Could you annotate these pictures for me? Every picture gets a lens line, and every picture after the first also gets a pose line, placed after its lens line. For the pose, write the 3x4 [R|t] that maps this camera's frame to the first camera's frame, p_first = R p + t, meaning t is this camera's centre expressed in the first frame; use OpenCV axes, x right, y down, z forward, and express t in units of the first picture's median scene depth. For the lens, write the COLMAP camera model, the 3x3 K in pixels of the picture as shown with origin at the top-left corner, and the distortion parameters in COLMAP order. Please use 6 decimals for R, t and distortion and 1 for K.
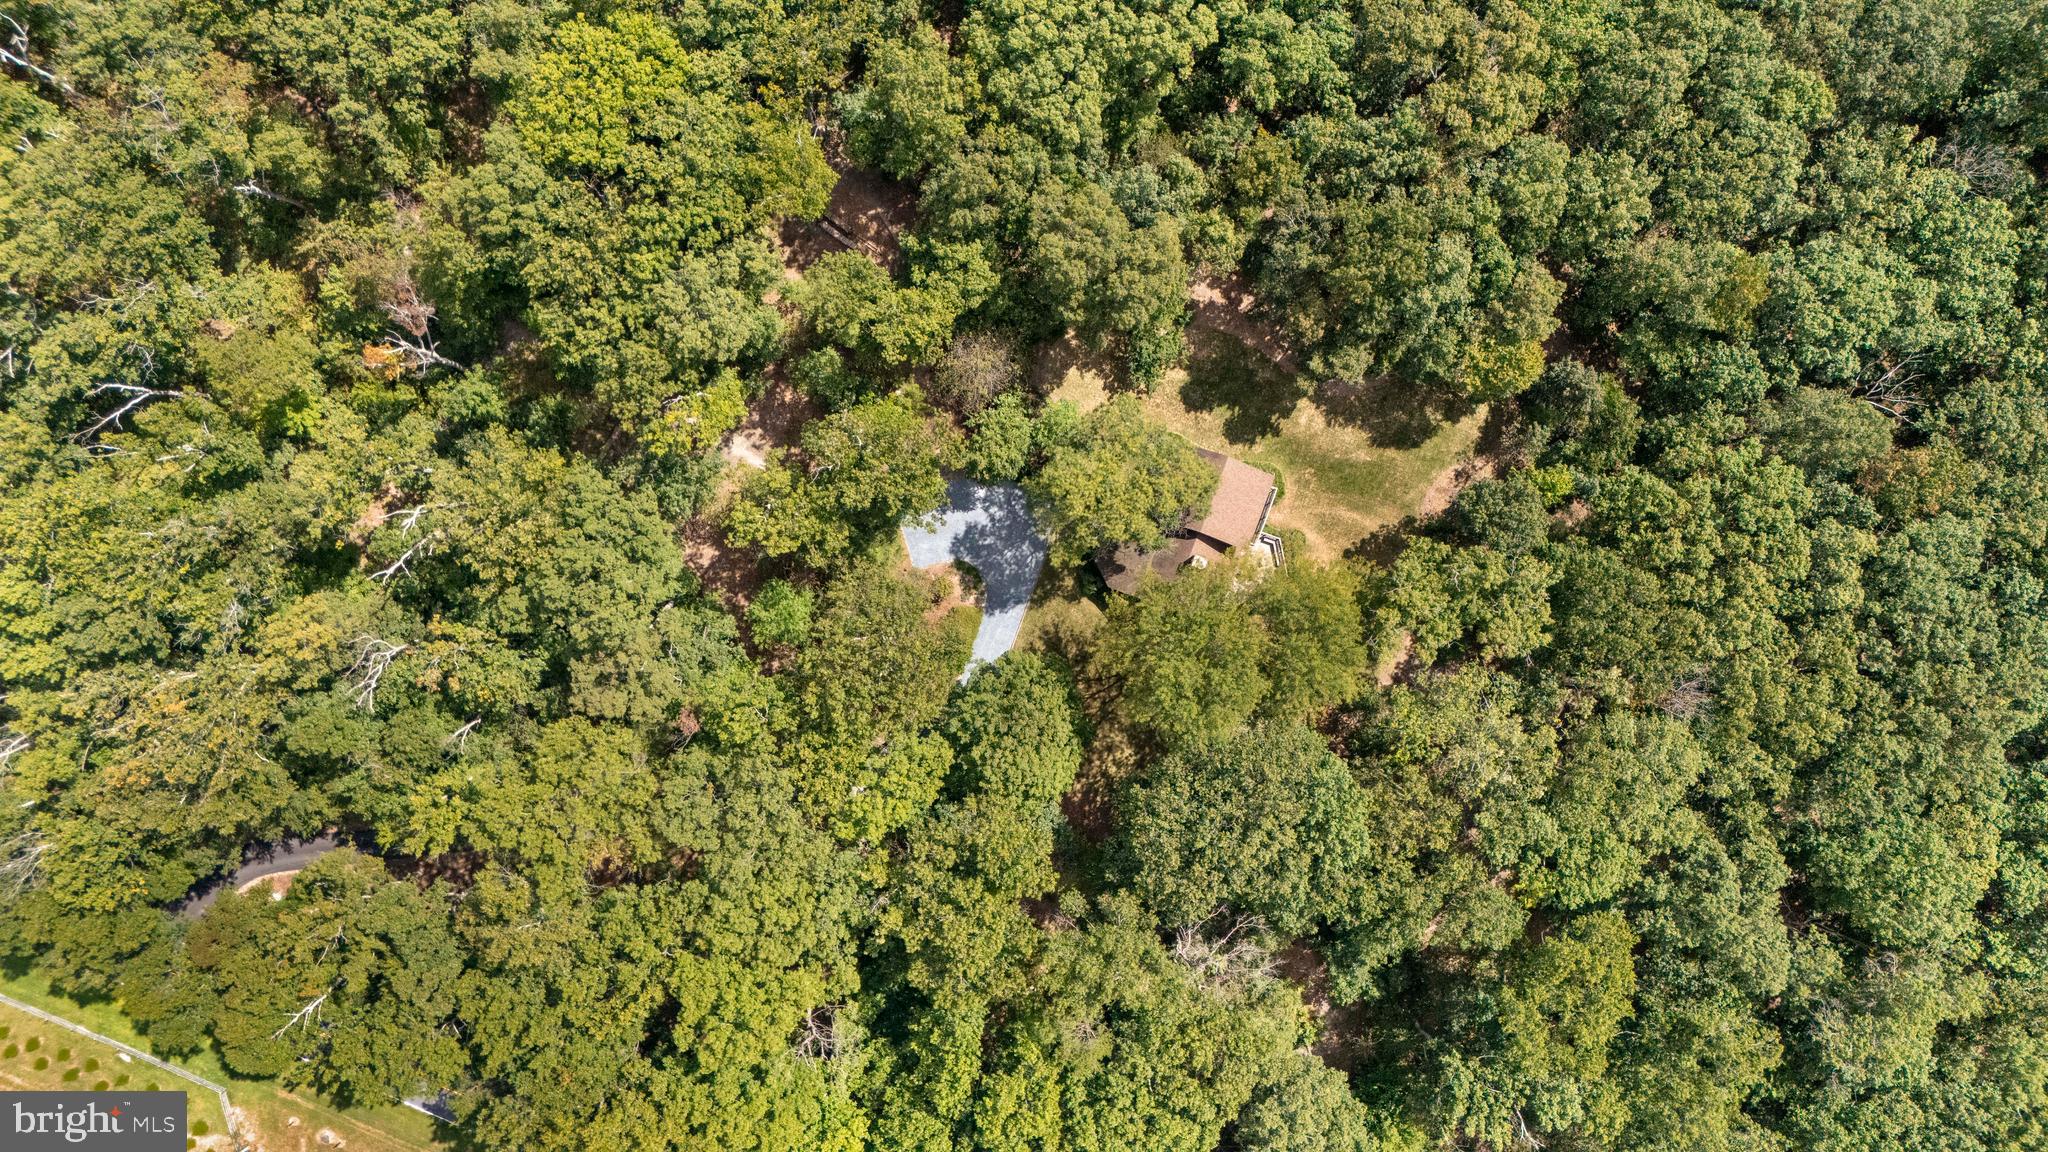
lens RADIAL K [[1509.7, 0, 994.8], [0, 1509.7, 559.3], [0, 0, 1]] dist [0.076850, -0.092792]
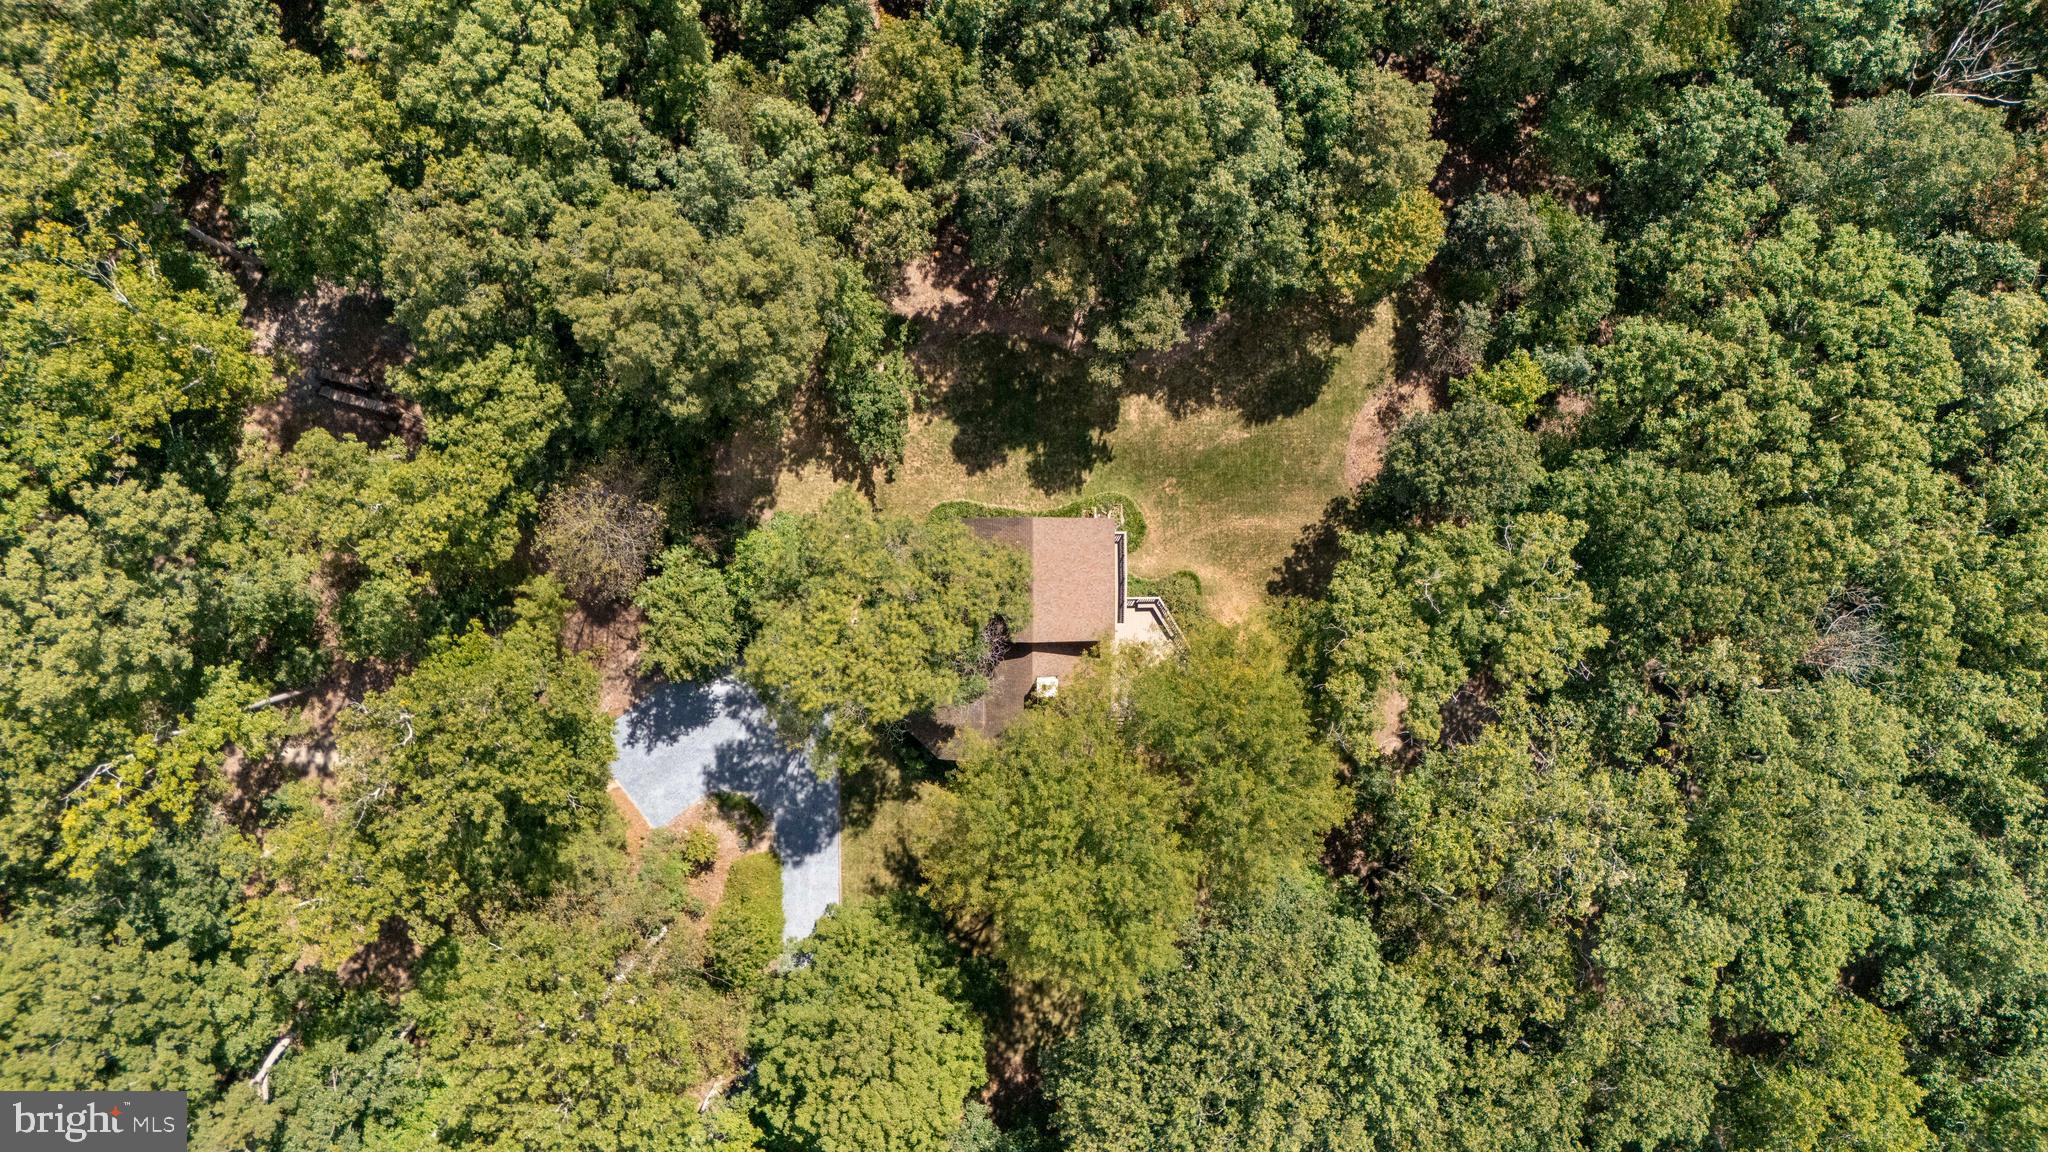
lens RADIAL K [[1478.3, 0, 1024.0], [0, 1478.3, 576.0], [0, 0, 1]] dist [0.071391, -0.078303]
pose [[0.938484, -0.345254, -0.006882, 0.151306], [0.345268, 0.938504, 0.000924, -0.048972], [0.006139, -0.003243, 0.999976, 0.383580]]
